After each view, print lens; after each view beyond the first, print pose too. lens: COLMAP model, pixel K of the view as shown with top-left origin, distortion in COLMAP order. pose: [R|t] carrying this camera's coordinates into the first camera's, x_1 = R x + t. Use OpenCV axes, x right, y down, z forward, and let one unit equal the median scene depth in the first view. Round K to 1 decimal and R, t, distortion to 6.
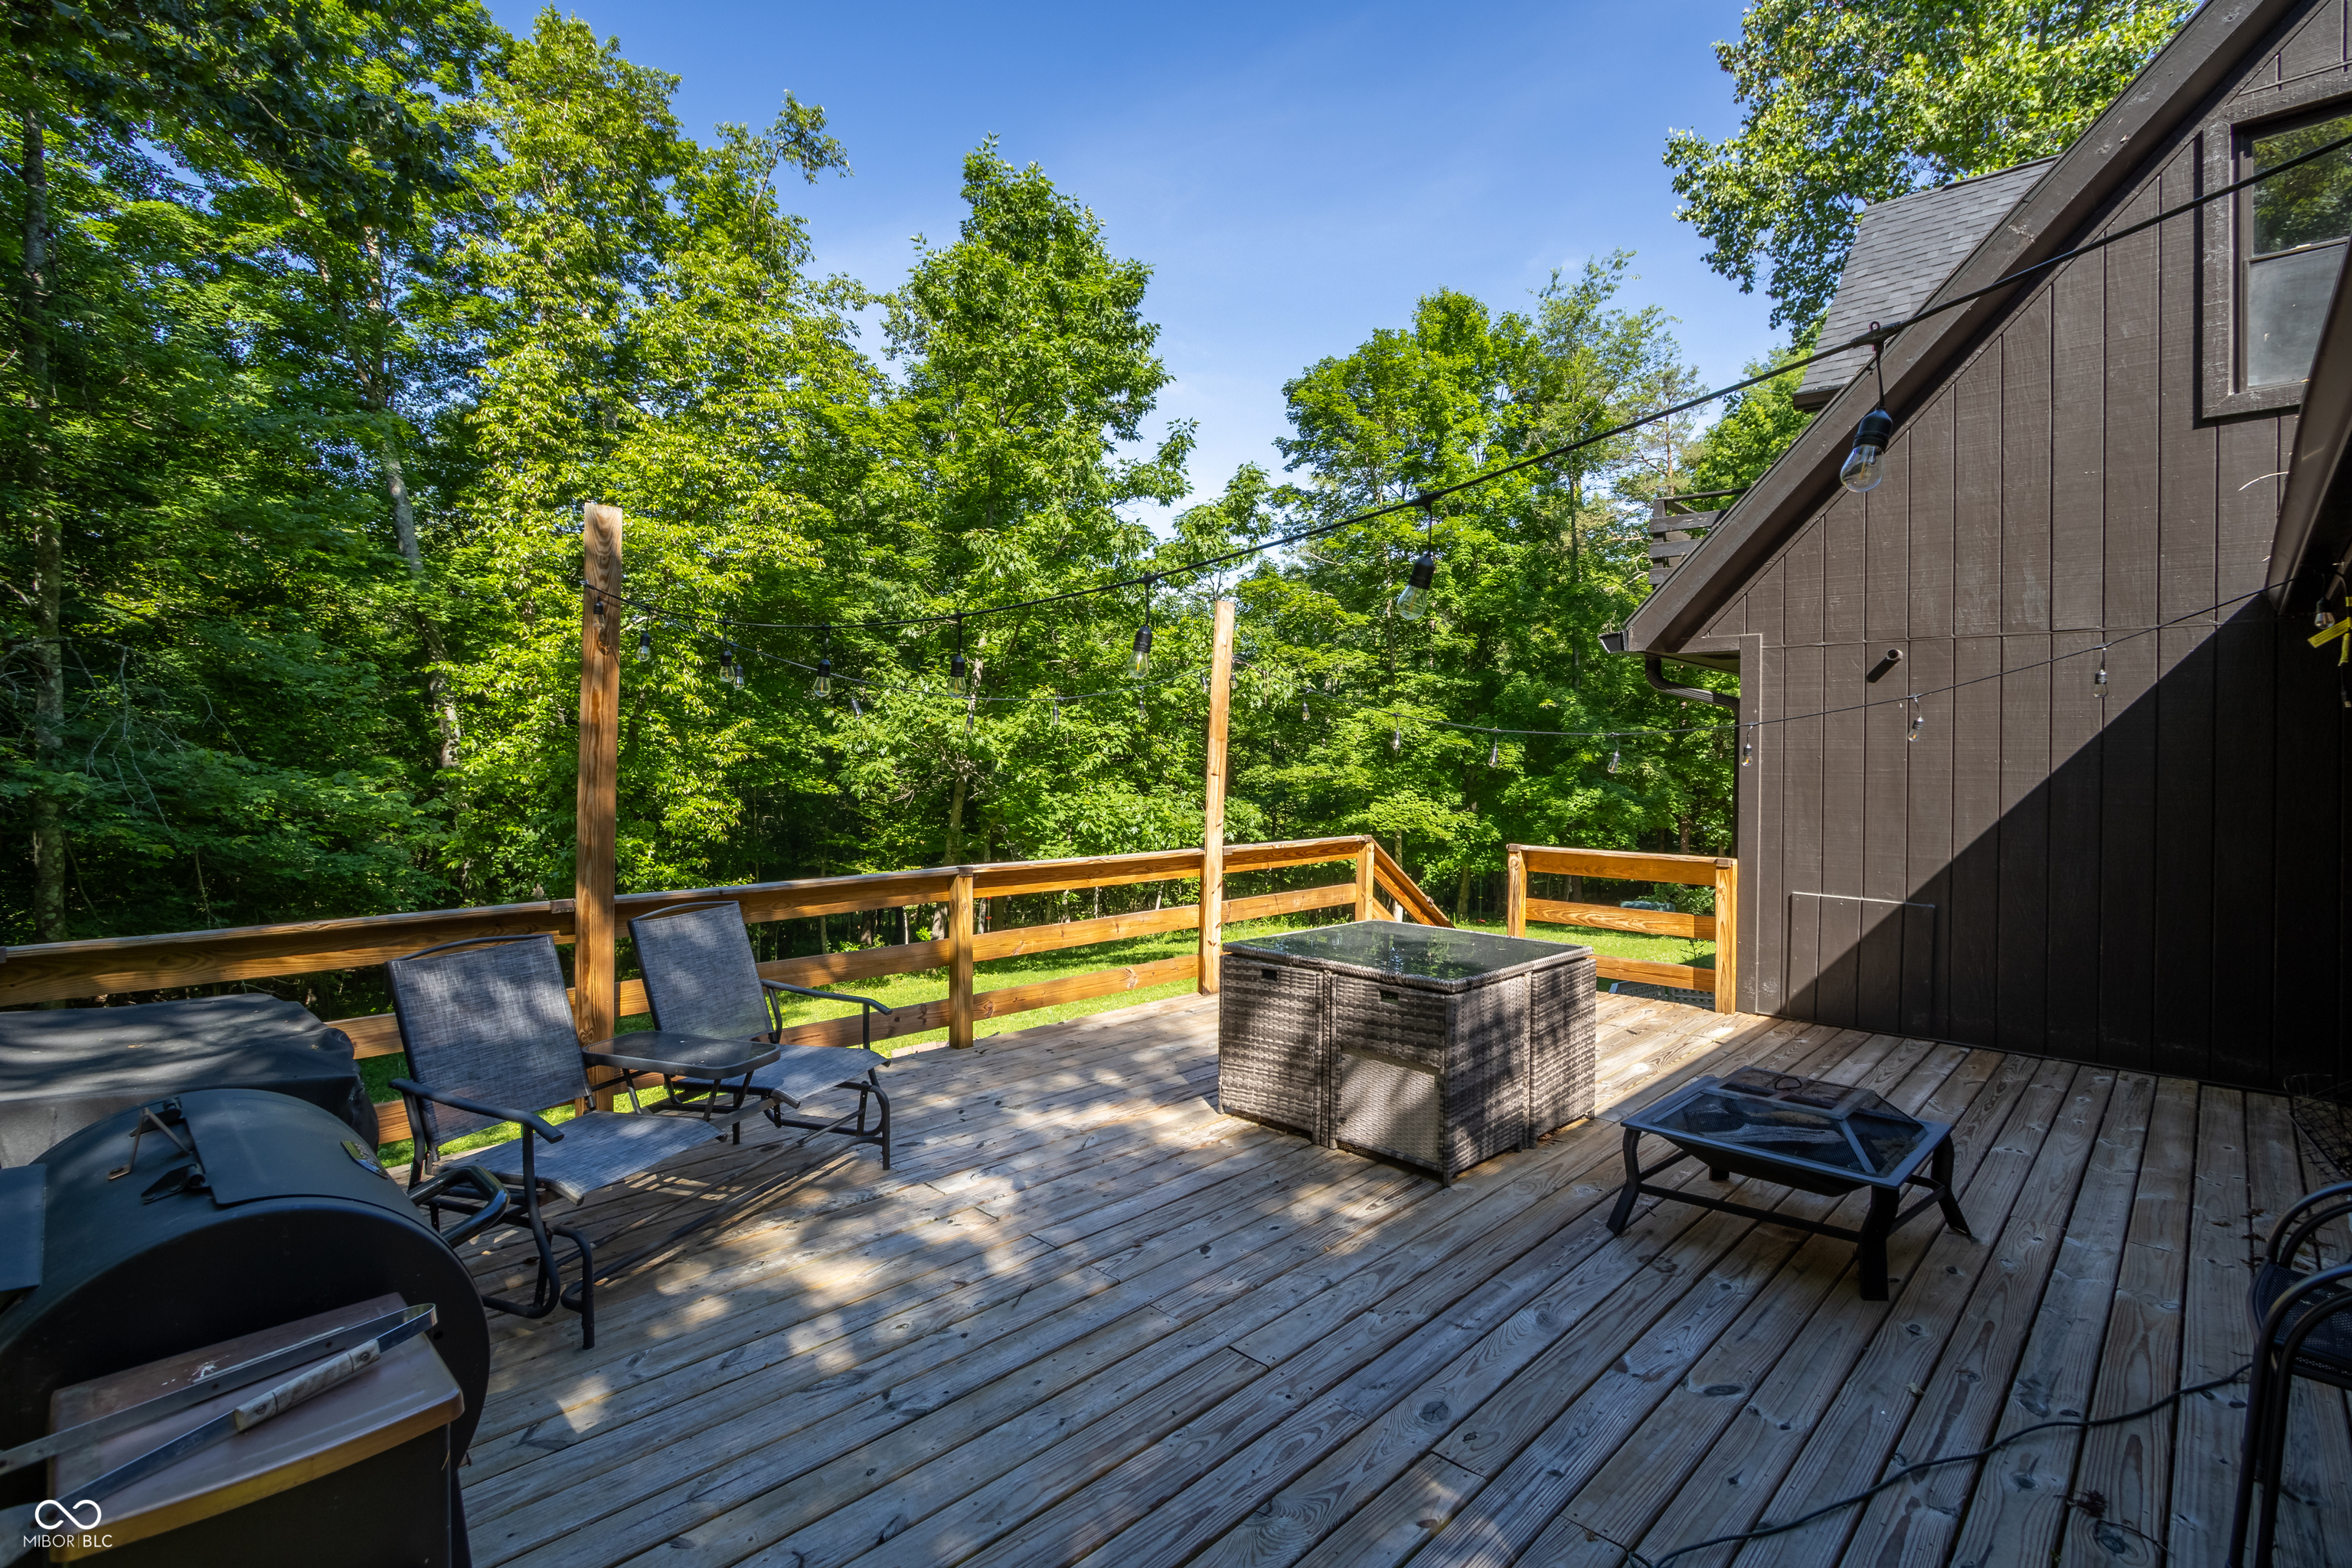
lens RADIAL K [[1114.1, 0, 1176.0], [0, 1114.1, 784.0], [0, 0, 1]] dist [0.000384, -0.000491]
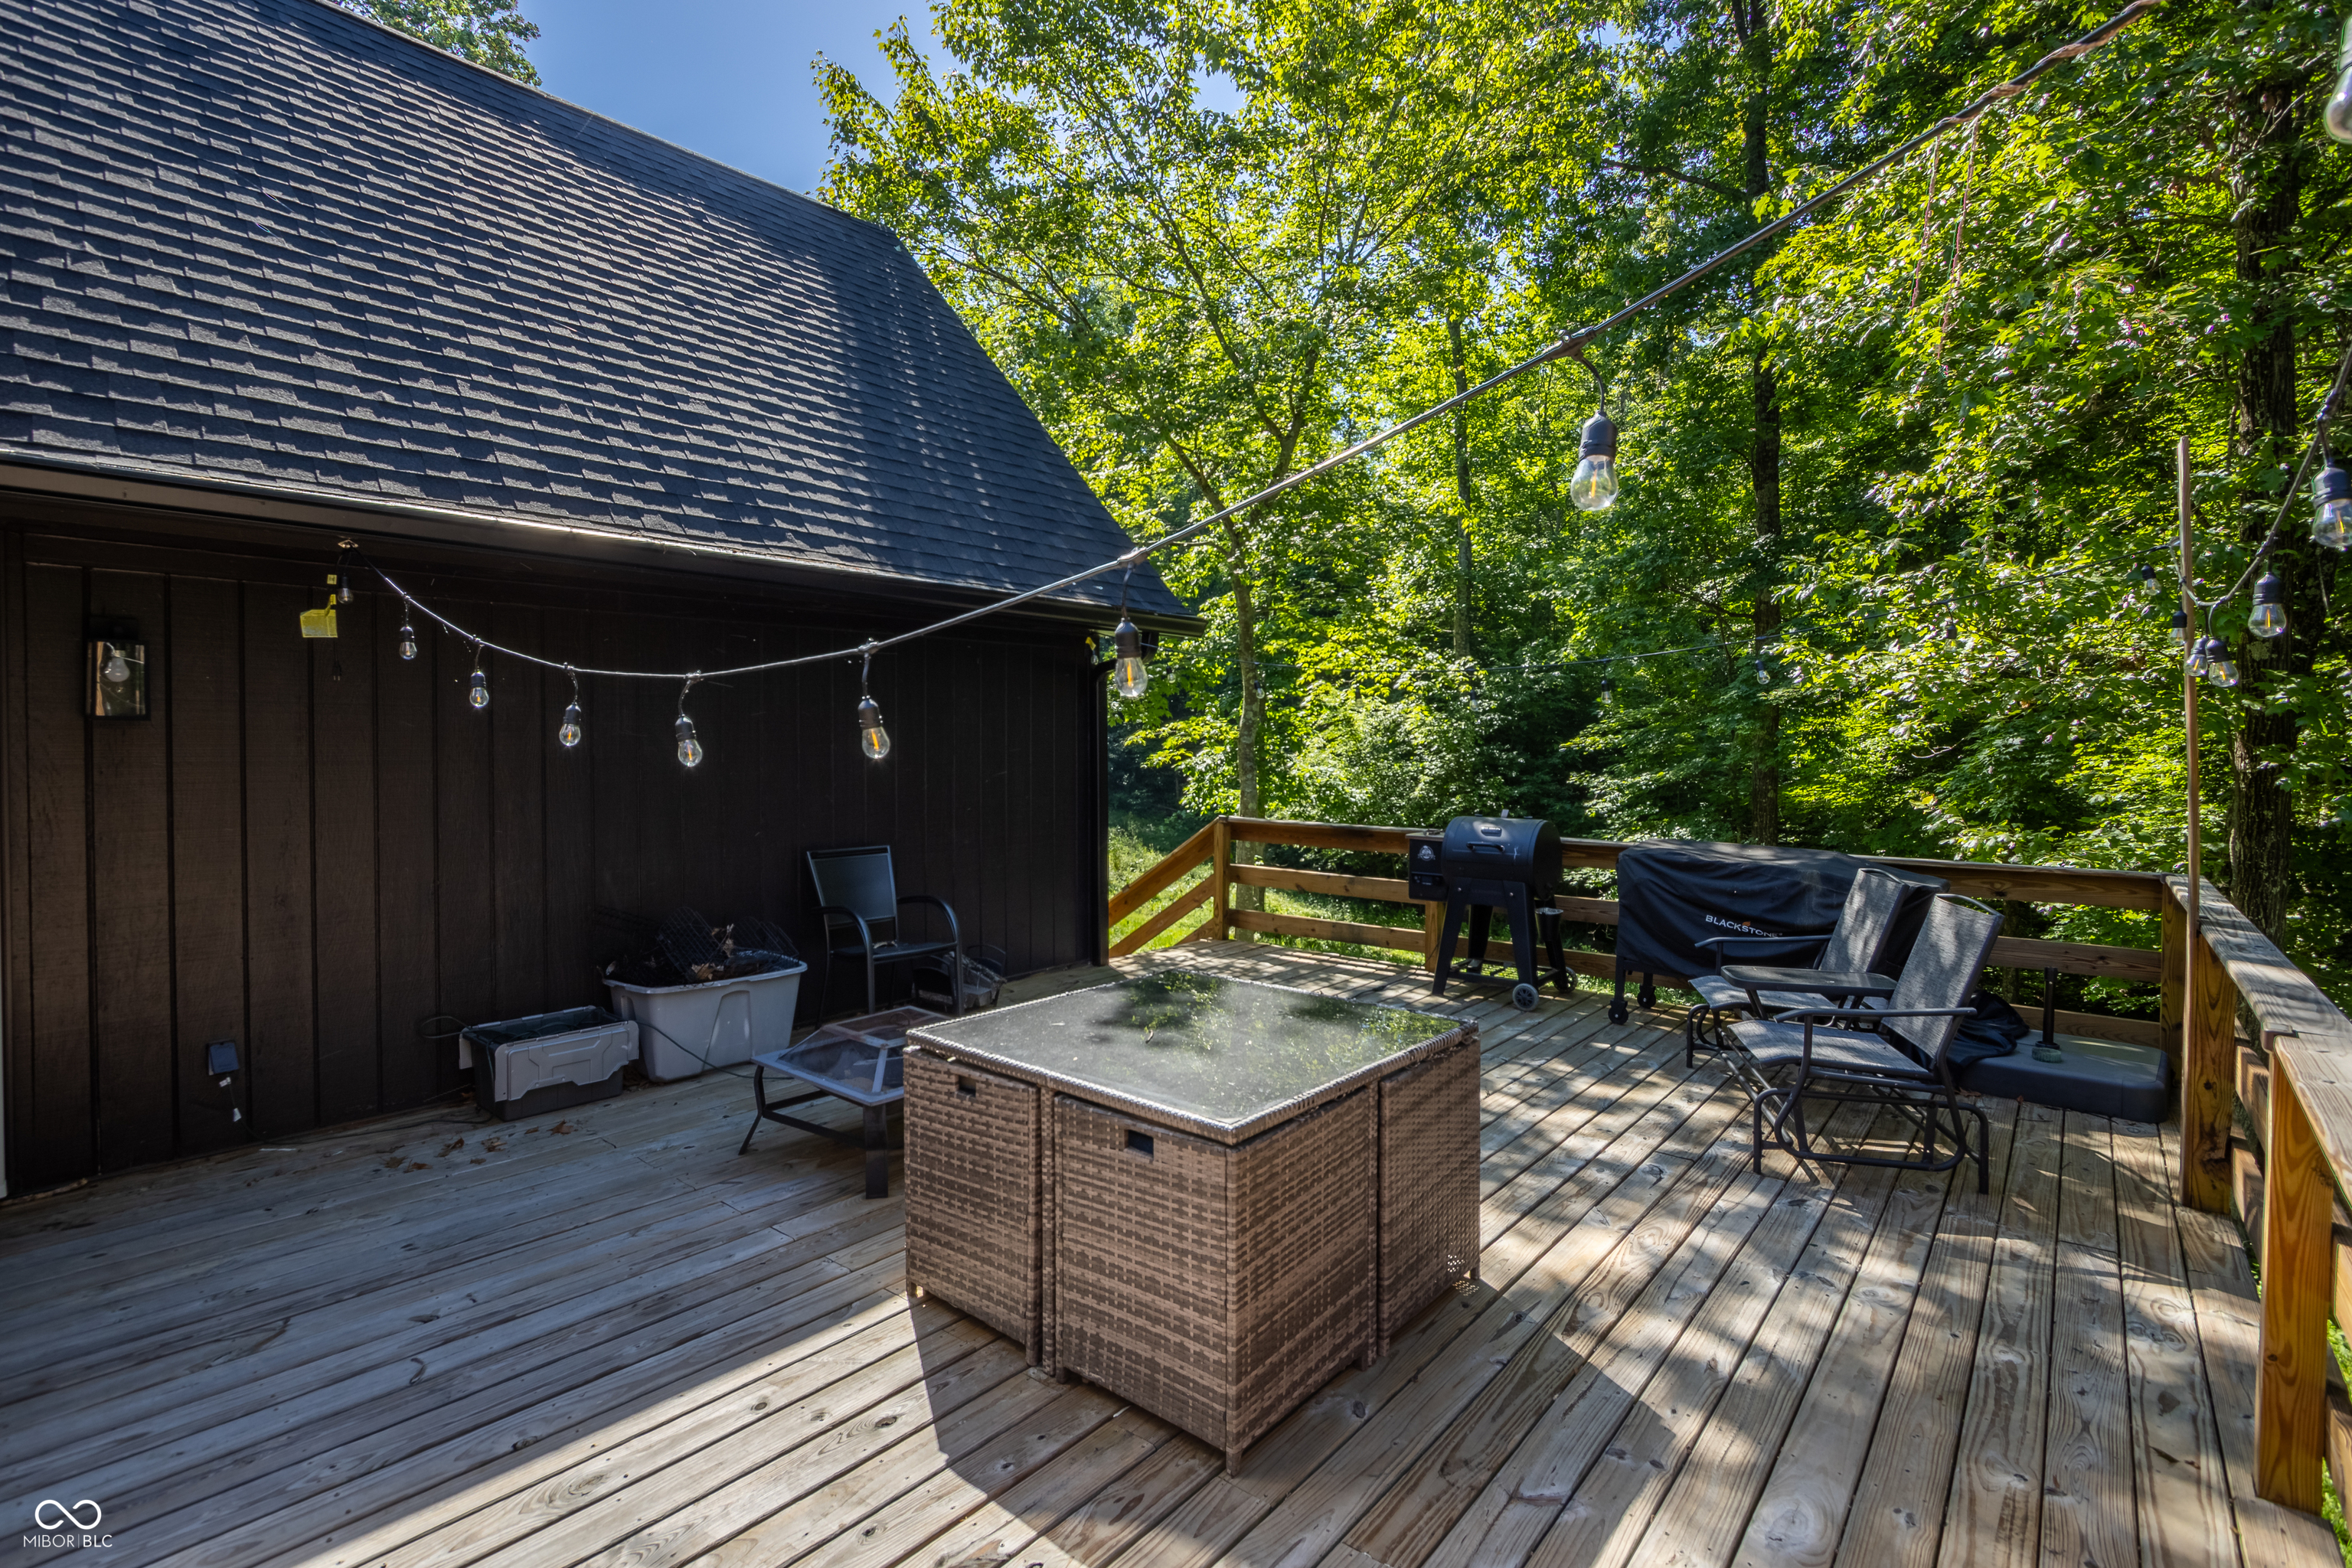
lens RADIAL K [[1114.1, 0, 1176.0], [0, 1114.1, 784.0], [0, 0, 1]] dist [0.000384, -0.000491]
pose [[-0.998503, 0.009806, -0.053814, 0.288836], [0.007380, 0.998956, 0.045082, -0.038076], [0.054200, 0.044617, -0.997533, 2.026561]]
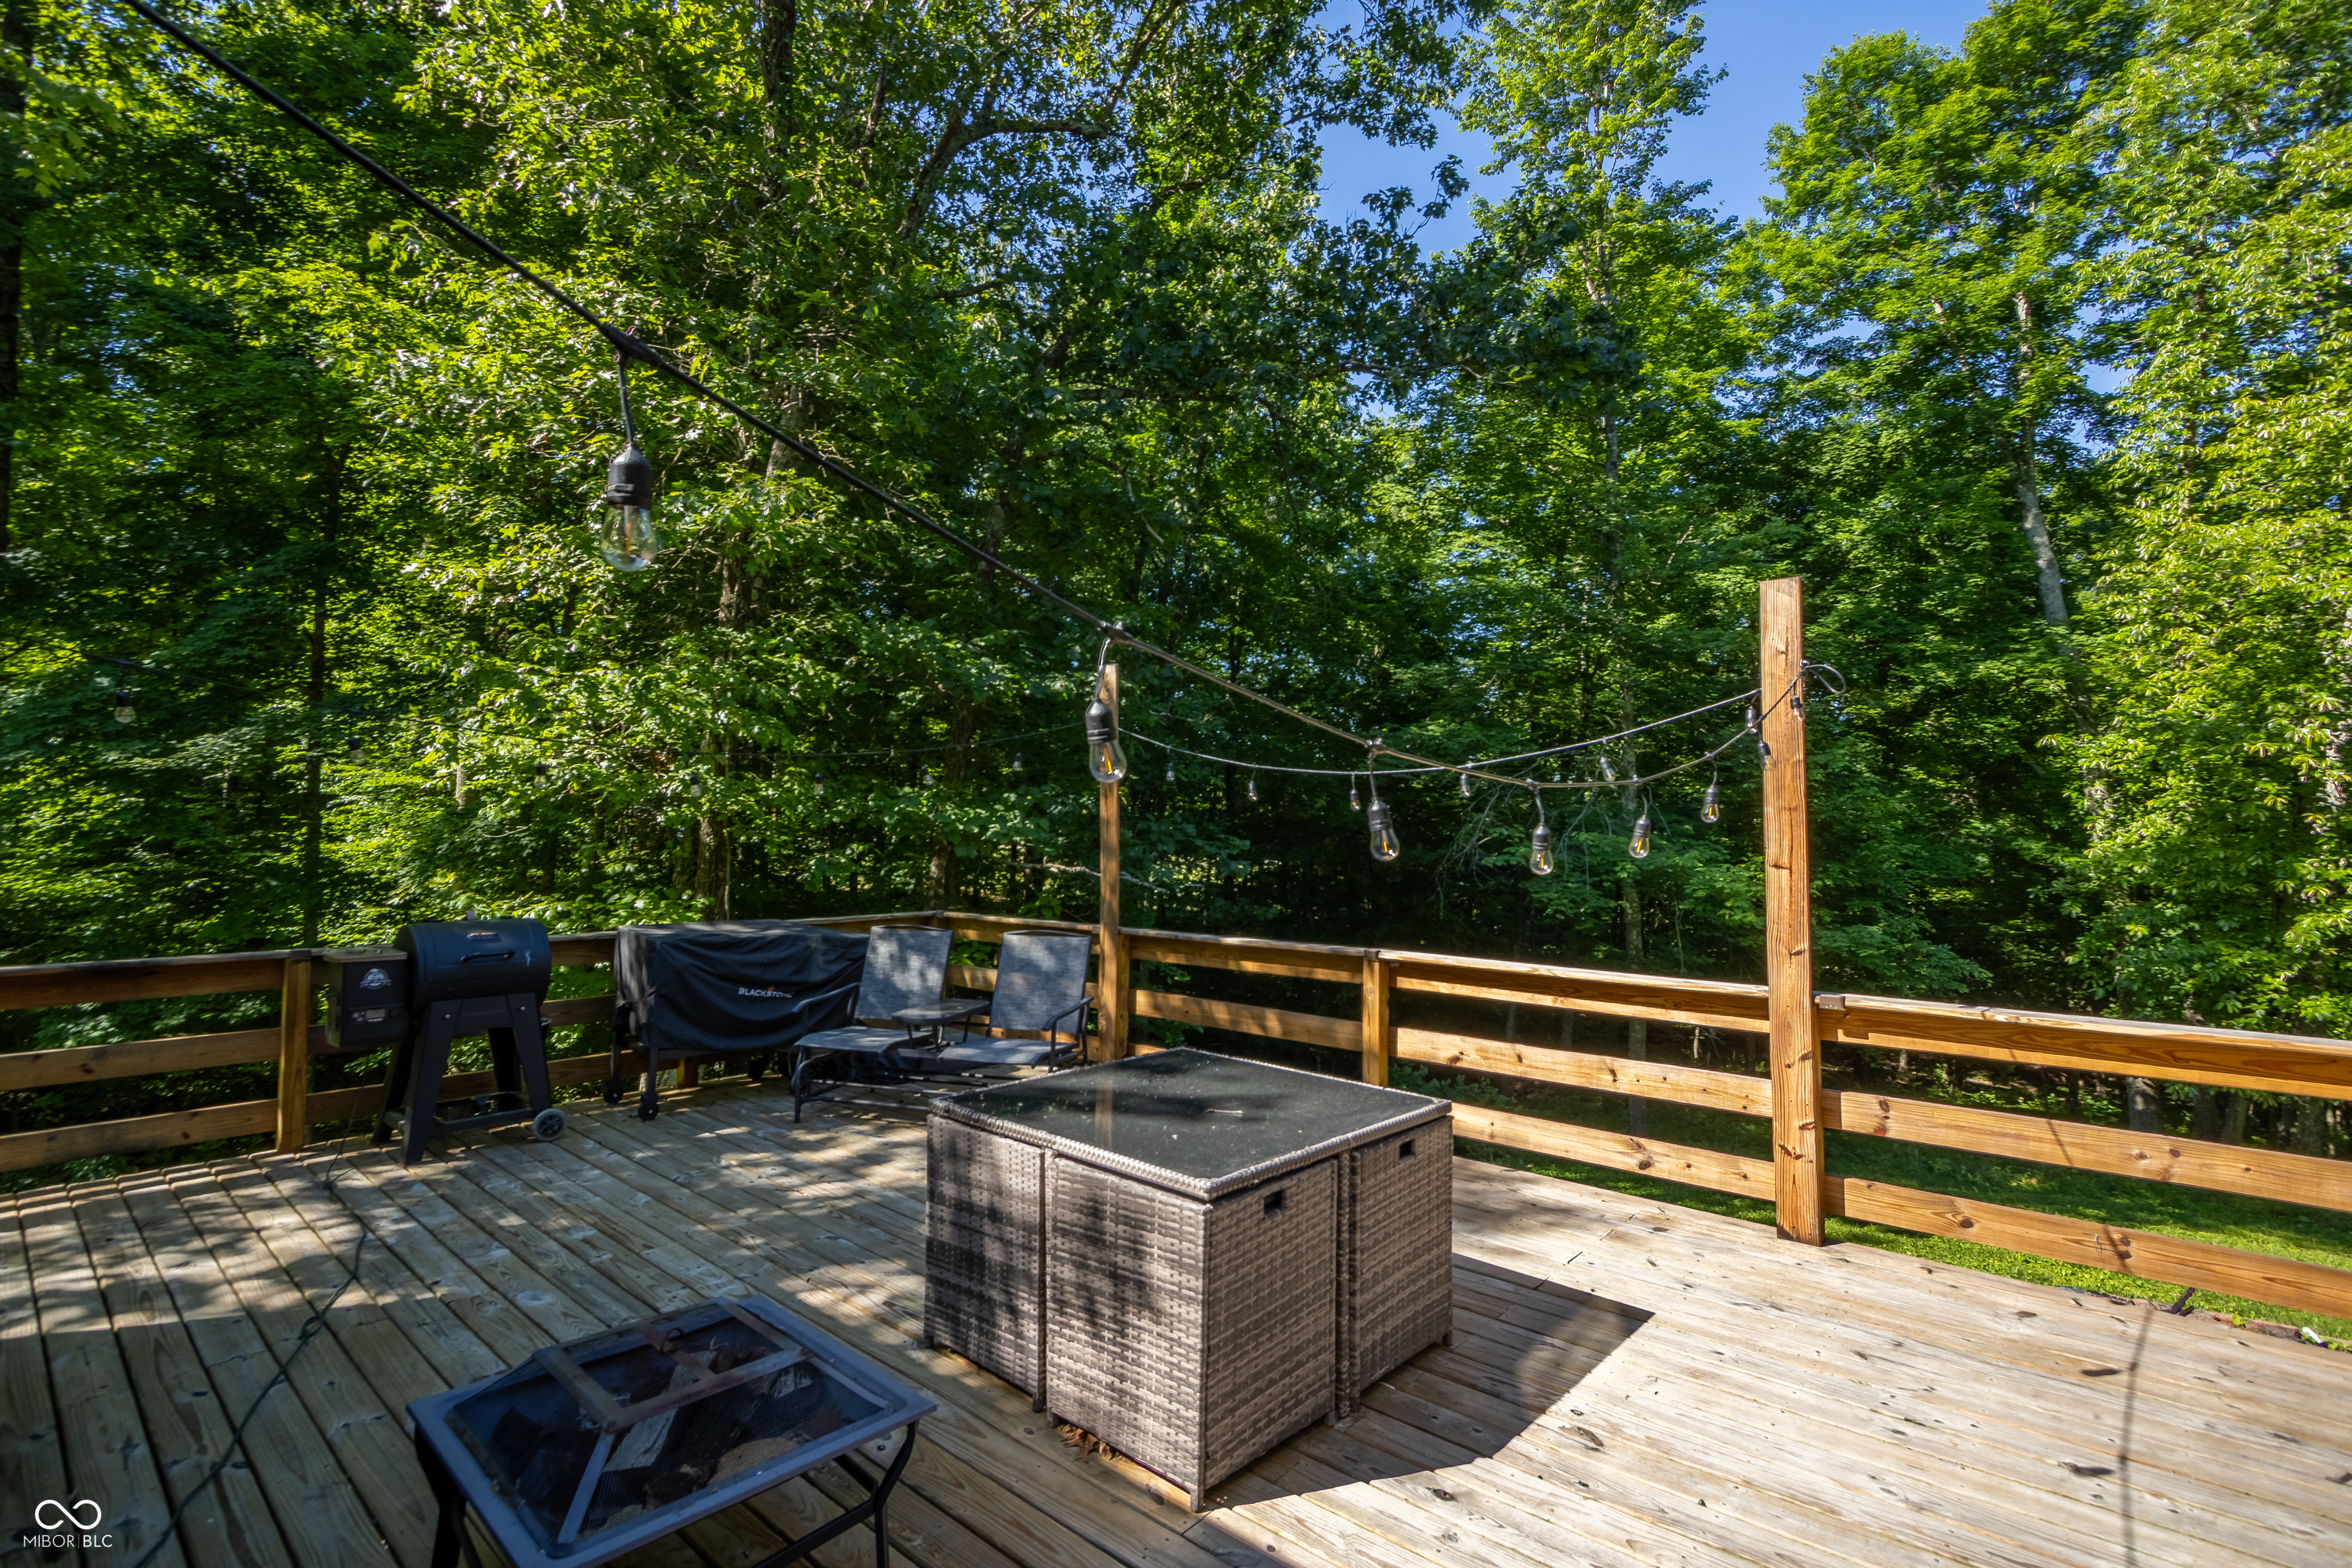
lens RADIAL K [[1114.1, 0, 1176.0], [0, 1114.1, 784.0], [0, 0, 1]] dist [0.000384, -0.000491]
pose [[0.046547, -0.036252, -0.998258, 1.128453], [-0.026344, 0.998949, -0.037505, -0.042444], [0.998569, 0.028044, 0.045543, 1.163054]]
